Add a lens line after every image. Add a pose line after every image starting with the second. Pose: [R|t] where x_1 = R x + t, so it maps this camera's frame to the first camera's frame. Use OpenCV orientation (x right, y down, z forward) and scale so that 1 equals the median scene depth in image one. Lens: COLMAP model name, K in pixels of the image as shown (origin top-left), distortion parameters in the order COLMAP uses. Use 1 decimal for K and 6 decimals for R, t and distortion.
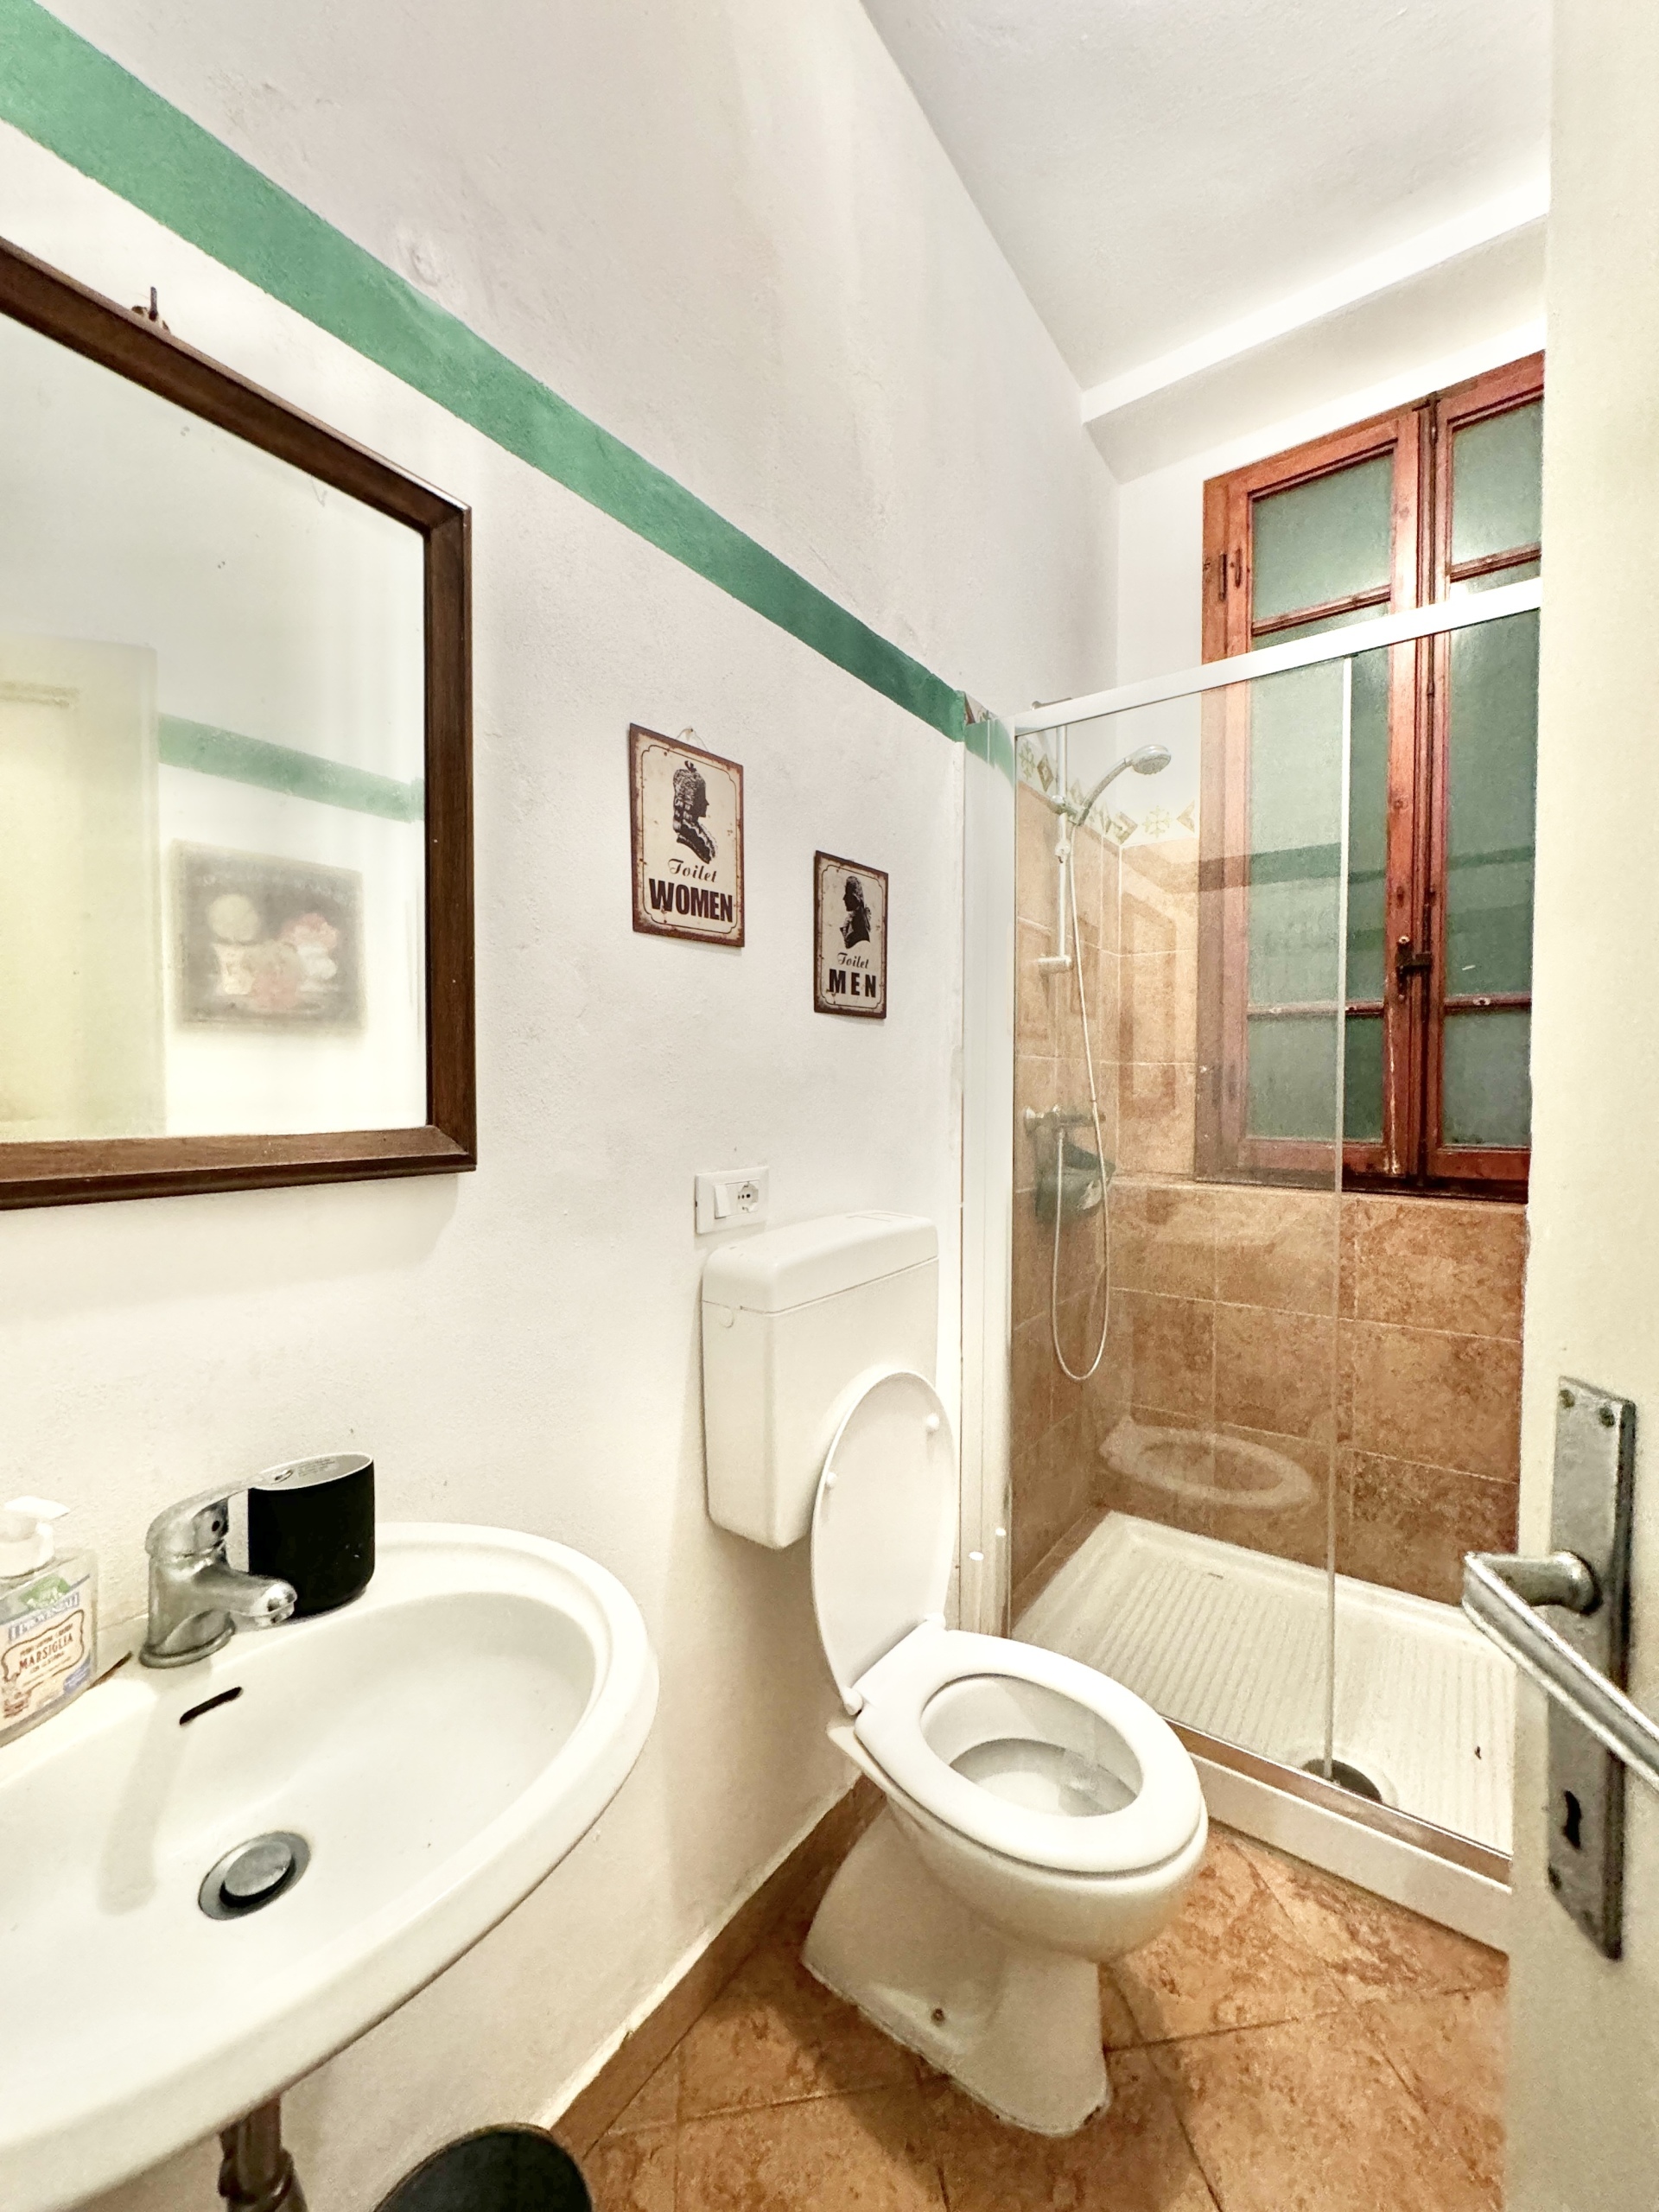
lens RADIAL K [[883.1, 0, 828.0], [0, 883.1, 1106.0], [0, 0, 1]] dist [-0.001787, 0.000786]
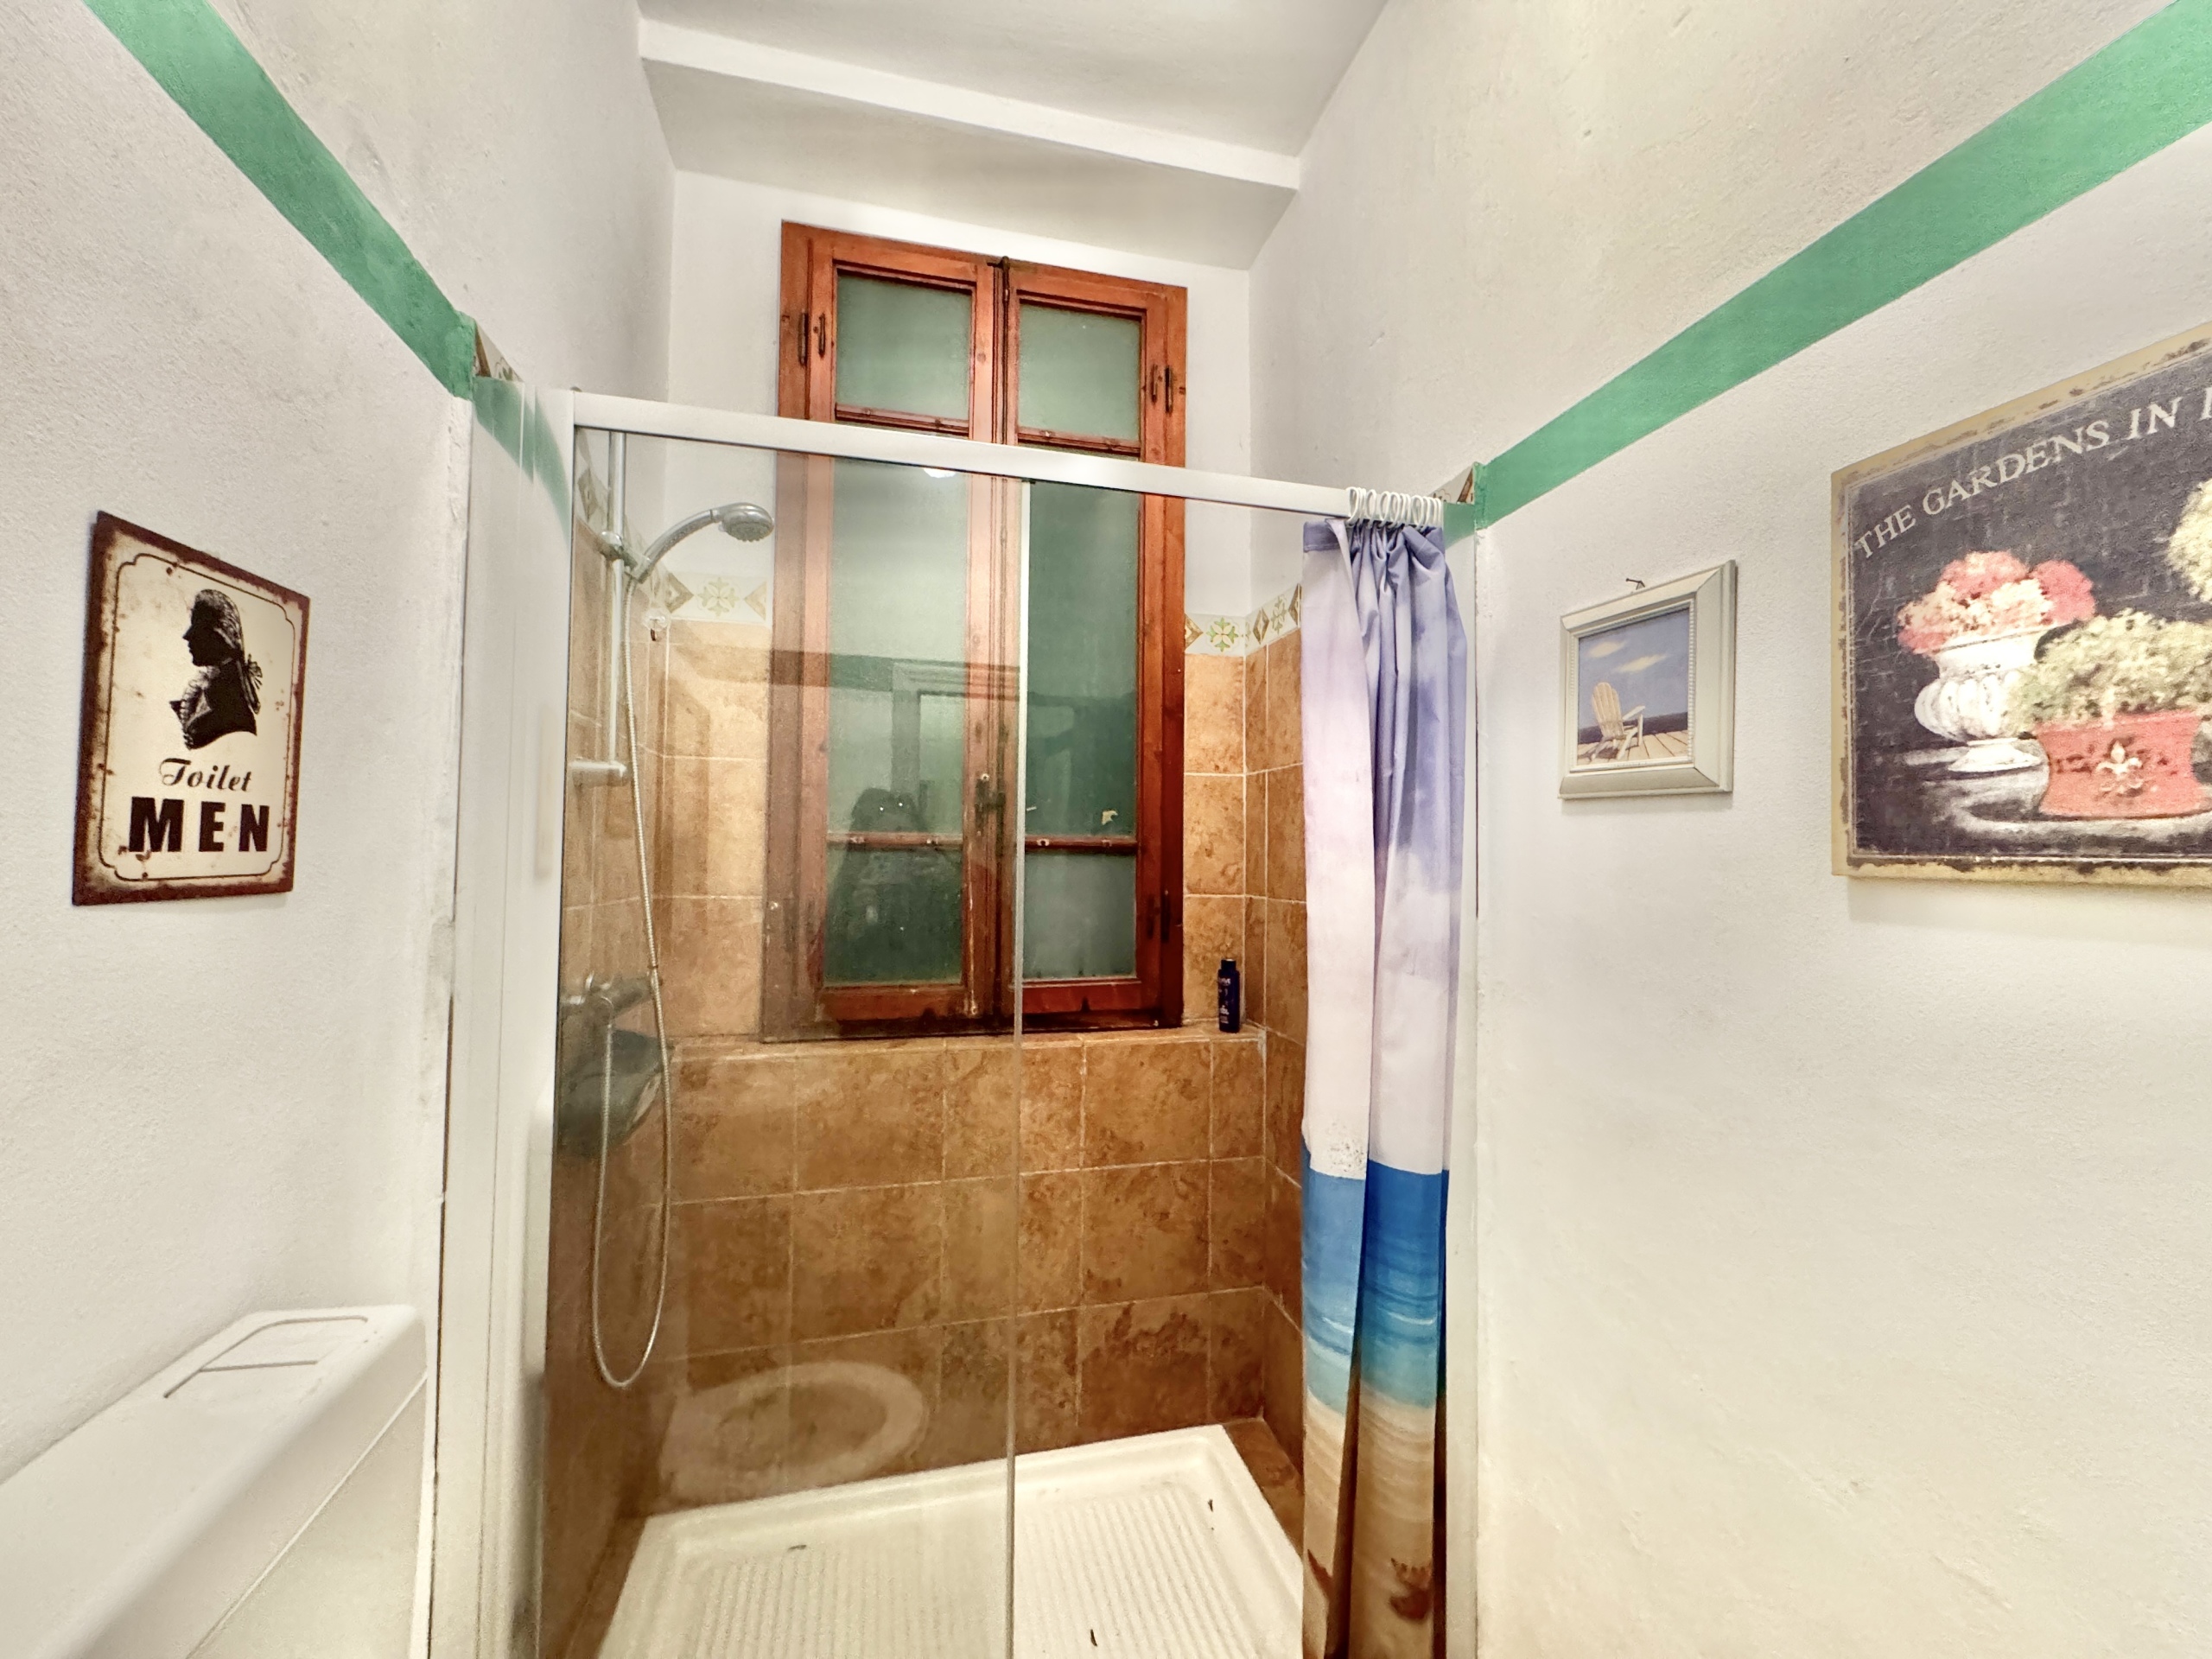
lens RADIAL K [[883.1, 0, 1109.8], [0, 883.1, 825.7], [0, 0, 1]] dist [-0.001787, 0.000786]
pose [[0.636336, 0.033052, 0.770704, -0.017731], [0.010287, 0.998629, -0.051321, -0.080991], [-0.771344, 0.040586, 0.635123, 0.264041]]
